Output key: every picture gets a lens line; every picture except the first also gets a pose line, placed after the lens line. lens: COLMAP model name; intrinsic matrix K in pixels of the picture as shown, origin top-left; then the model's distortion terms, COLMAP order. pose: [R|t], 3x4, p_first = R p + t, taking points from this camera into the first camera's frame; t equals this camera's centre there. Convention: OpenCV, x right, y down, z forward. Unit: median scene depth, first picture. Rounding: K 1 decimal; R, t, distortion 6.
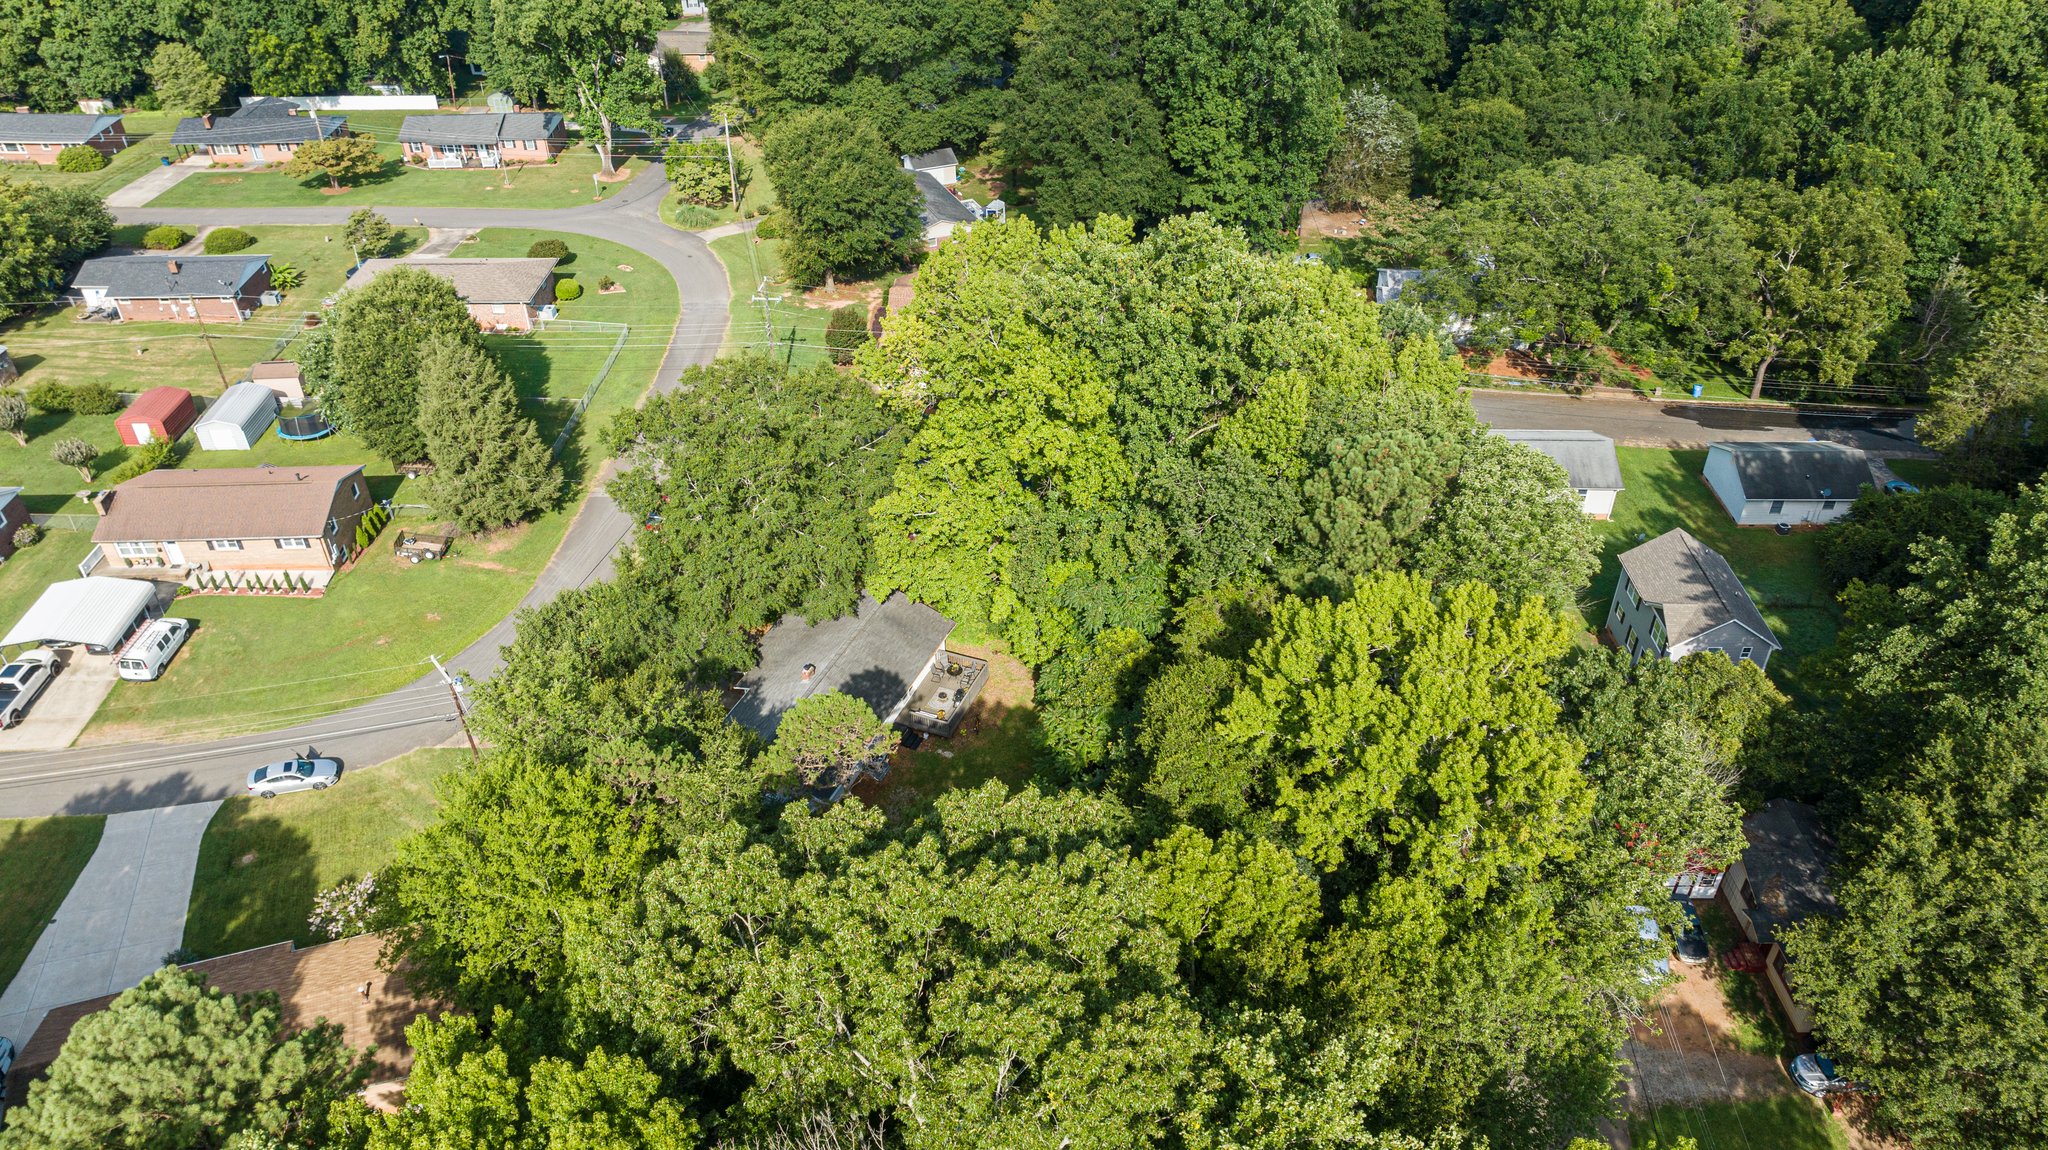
lens RADIAL K [[1448.3, 0, 1024.0], [0, 1448.3, 575.0], [0, 0, 1]] dist [0.036085, -0.187439]
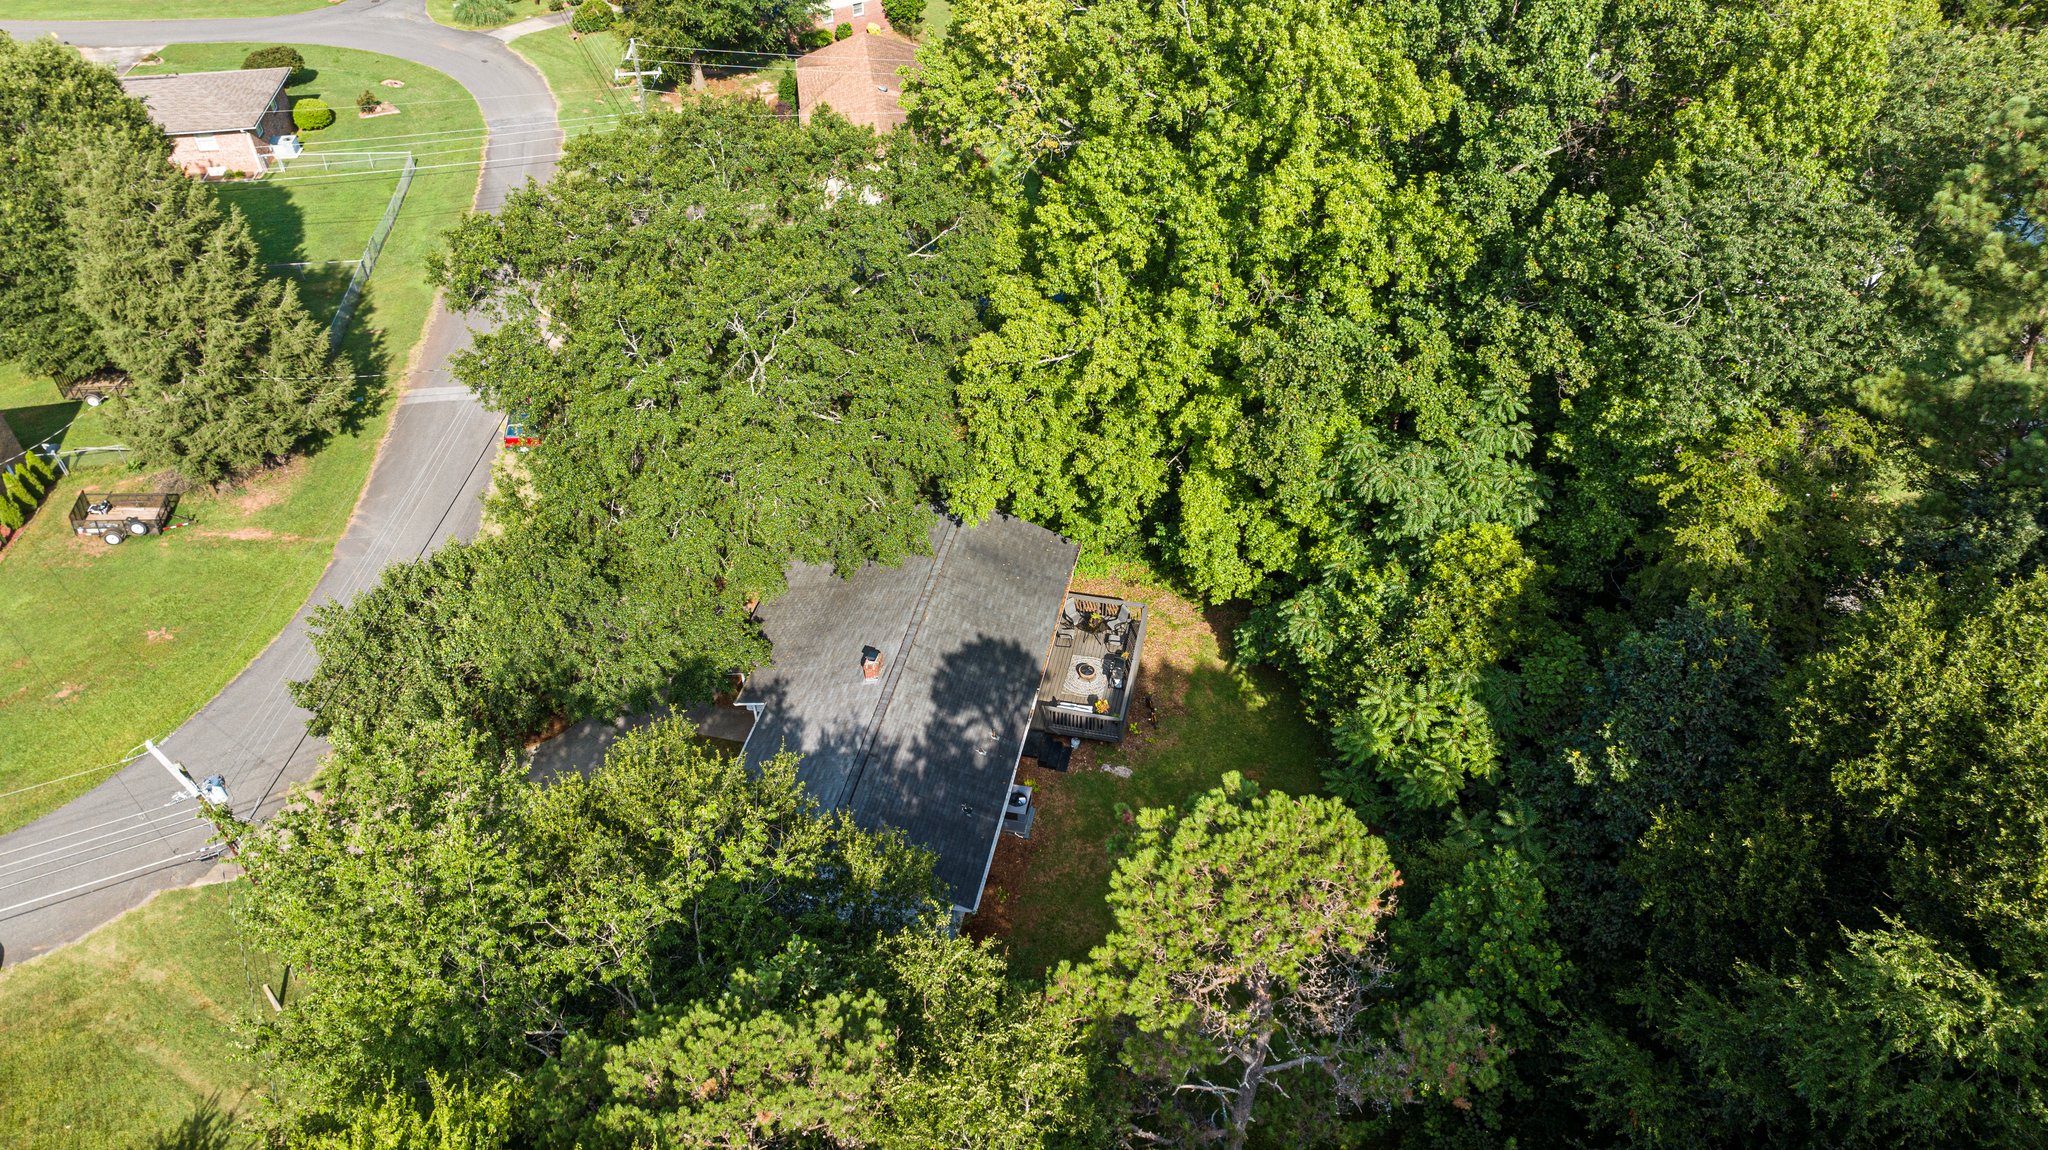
lens RADIAL K [[1405.7, 0, 1024.0], [0, 1405.7, 575.0], [0, 0, 1]] dist [-0.088913, 0.085707]
pose [[0.982101, -0.116775, 0.147790, -0.141046], [0.104060, 0.990395, 0.091050, -0.008250], [-0.157002, -0.074041, 0.984819, 0.389936]]
